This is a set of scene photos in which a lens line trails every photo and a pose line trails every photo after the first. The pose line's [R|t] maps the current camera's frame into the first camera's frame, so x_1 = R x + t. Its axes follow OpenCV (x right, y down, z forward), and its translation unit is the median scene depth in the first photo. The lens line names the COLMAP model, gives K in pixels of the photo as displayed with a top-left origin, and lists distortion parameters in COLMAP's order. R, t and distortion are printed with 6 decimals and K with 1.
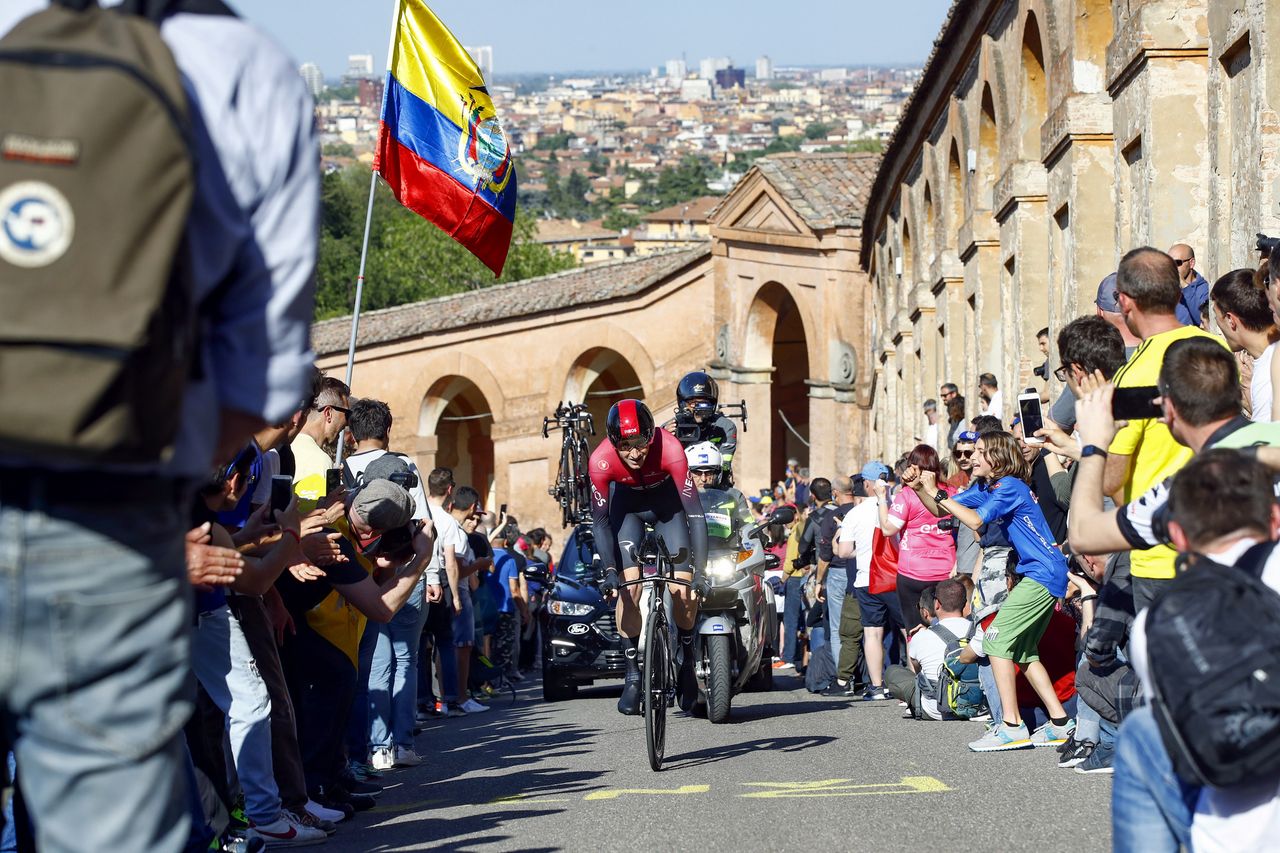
lens RADIAL K [[6402.7, 0, 640.0], [0, 6402.7, 426.5], [0, 0, 1]] dist [0.315400, 7.169464]
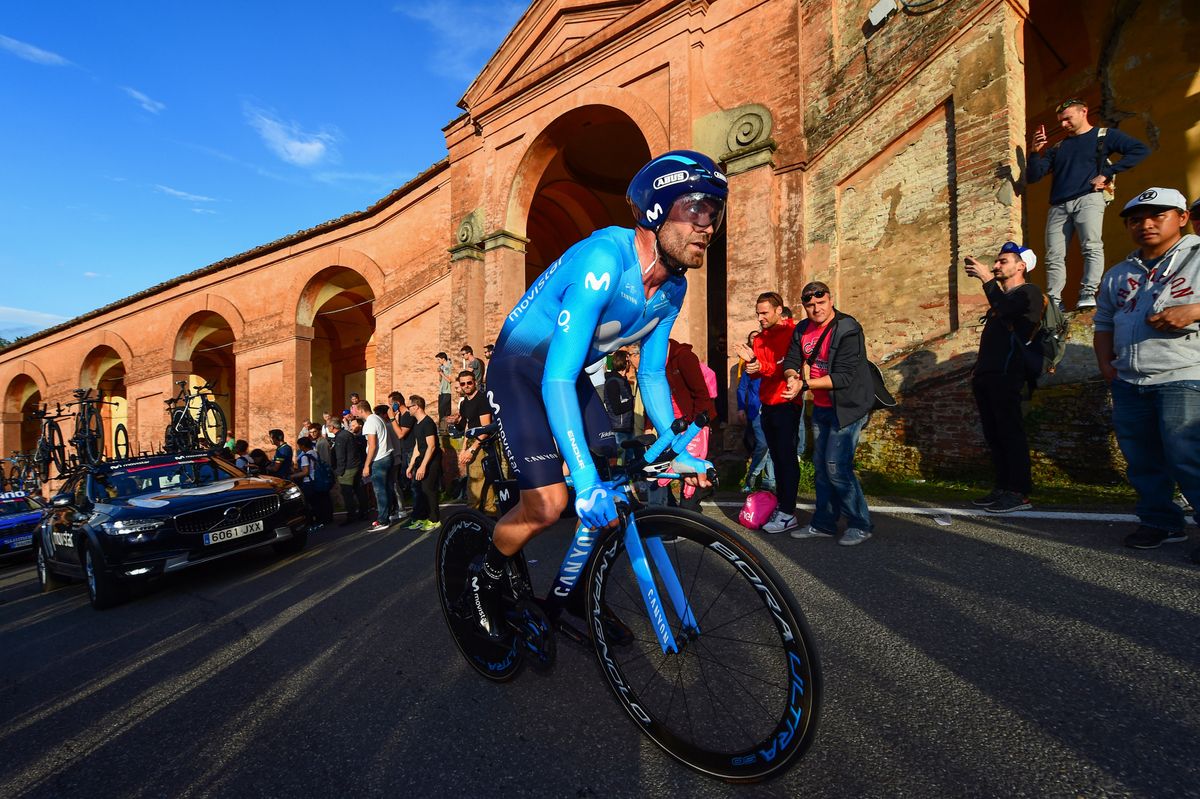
lens RADIAL K [[477.2, 0, 600.0], [0, 477.2, 399.5], [0, 0, 1]] dist [-0.016299, -0.003087]
pose [[0.838967, -0.000388, 0.544182, -0.012498], [0.056289, 0.994698, -0.086072, 0.024463], [-0.541263, 0.102842, 0.834540, 0.877733]]
